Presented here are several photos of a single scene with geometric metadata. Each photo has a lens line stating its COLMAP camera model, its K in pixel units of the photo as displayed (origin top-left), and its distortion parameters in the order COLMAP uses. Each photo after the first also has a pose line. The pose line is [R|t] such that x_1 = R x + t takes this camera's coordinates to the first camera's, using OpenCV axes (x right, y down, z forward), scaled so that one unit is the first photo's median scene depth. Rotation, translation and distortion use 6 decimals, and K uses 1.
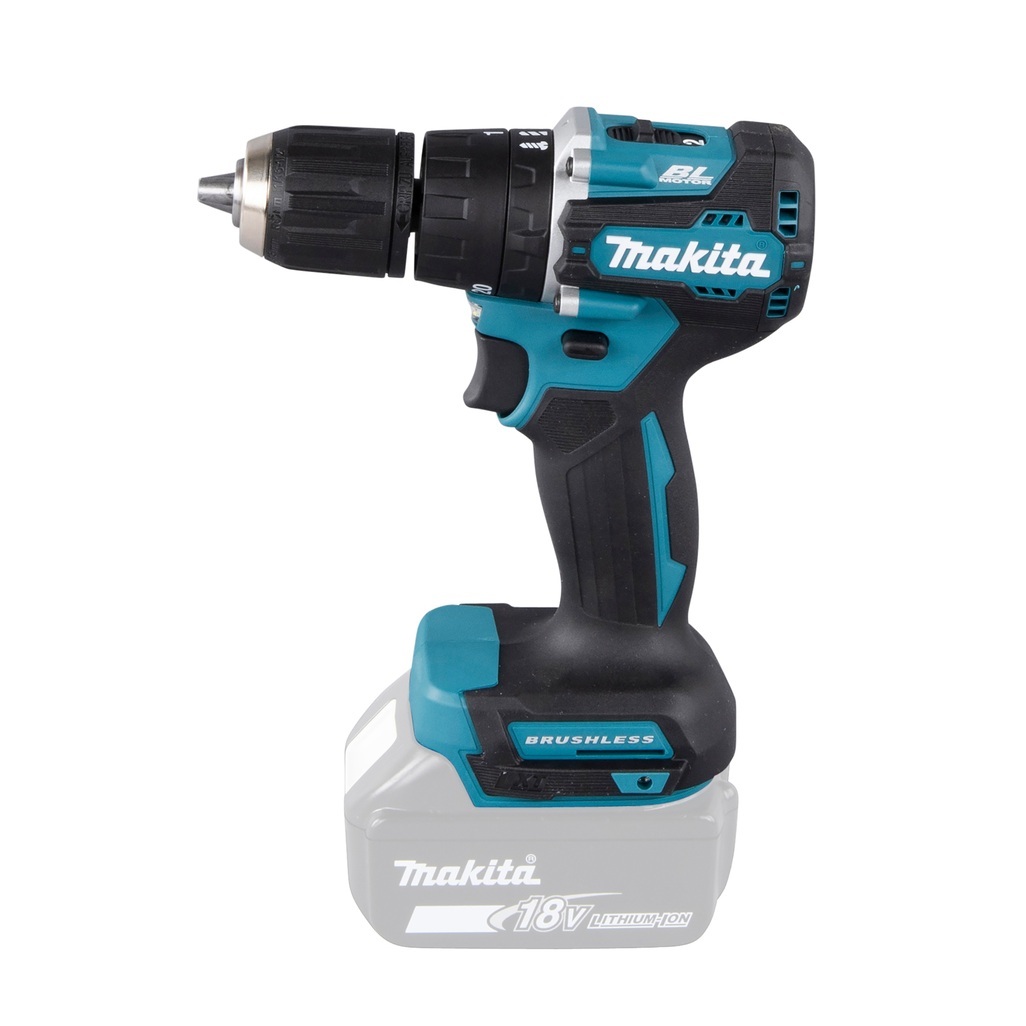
lens RADIAL K [[4350.7, 0, 508.1], [0, 4350.7, 516.9], [0, 0, 1]] dist [0.603381, 0.000000]
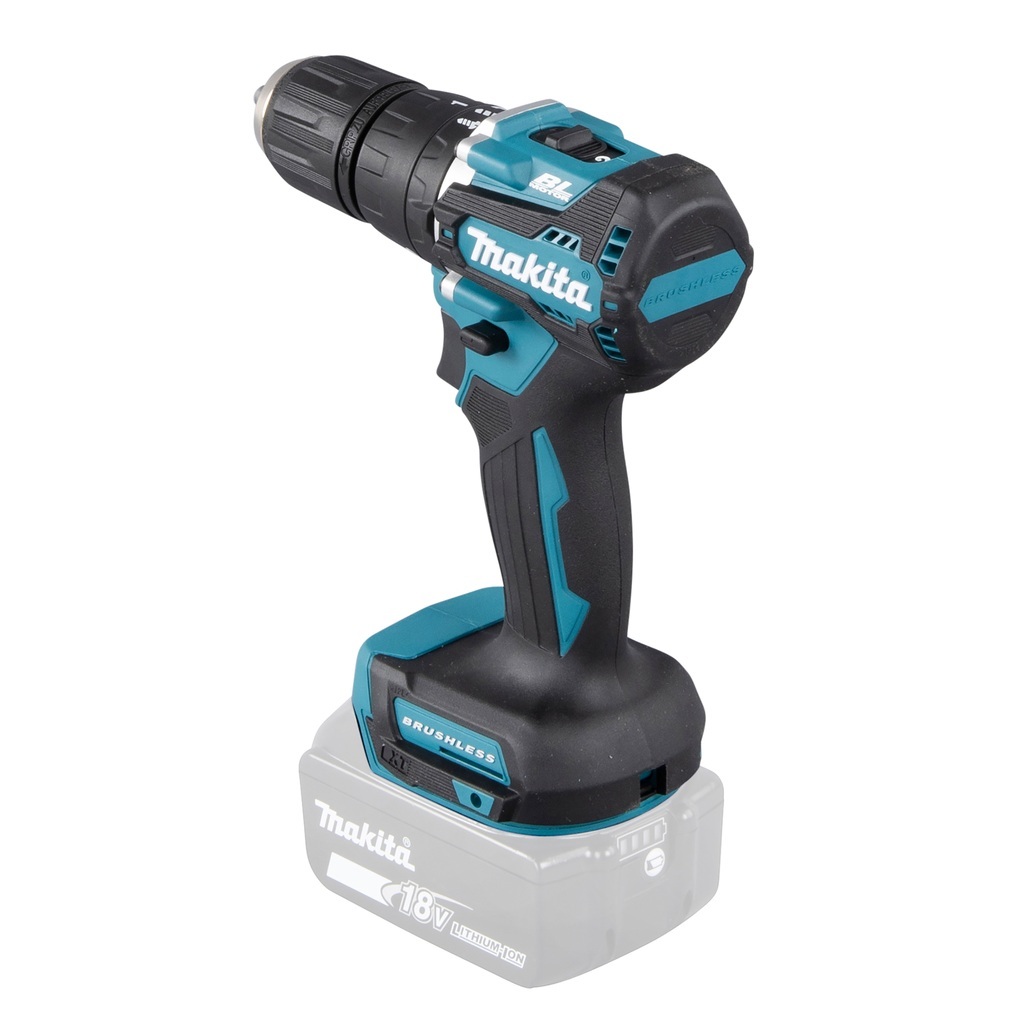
lens RADIAL K [[4350.7, 0, 515.2], [0, 4350.7, 509.2], [0, 0, 1]] dist [0.603381, 0.000000]
pose [[0.674624, 0.275354, -0.684881, 0.674690], [-0.280930, 0.953774, 0.106739, -0.105090], [0.682613, 0.120395, 0.720794, 0.298483]]
